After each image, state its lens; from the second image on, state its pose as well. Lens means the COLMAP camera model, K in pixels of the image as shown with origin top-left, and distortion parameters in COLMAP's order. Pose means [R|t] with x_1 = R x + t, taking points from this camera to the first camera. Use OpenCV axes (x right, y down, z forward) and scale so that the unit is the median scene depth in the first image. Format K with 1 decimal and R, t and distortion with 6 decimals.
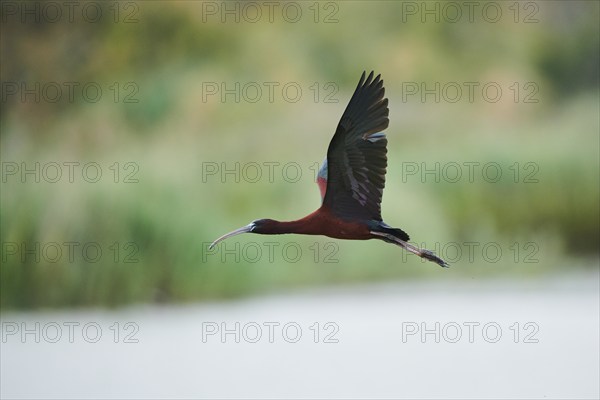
lens RADIAL K [[280.1, 0, 299.9], [0, 280.1, 200.0], [0, 0, 1]] dist [-0.001514, 0.000292]
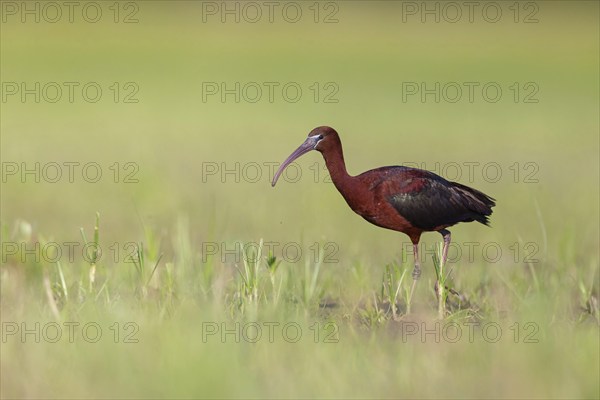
lens RADIAL K [[280.1, 0, 300.1], [0, 280.1, 200.0], [0, 0, 1]] dist [-0.001514, 0.000292]
pose [[1.000000, -0.000629, 0.000014, -0.000134], [0.000629, 1.000000, 0.000112, 0.570546], [-0.000014, -0.000112, 1.000000, -0.000225]]
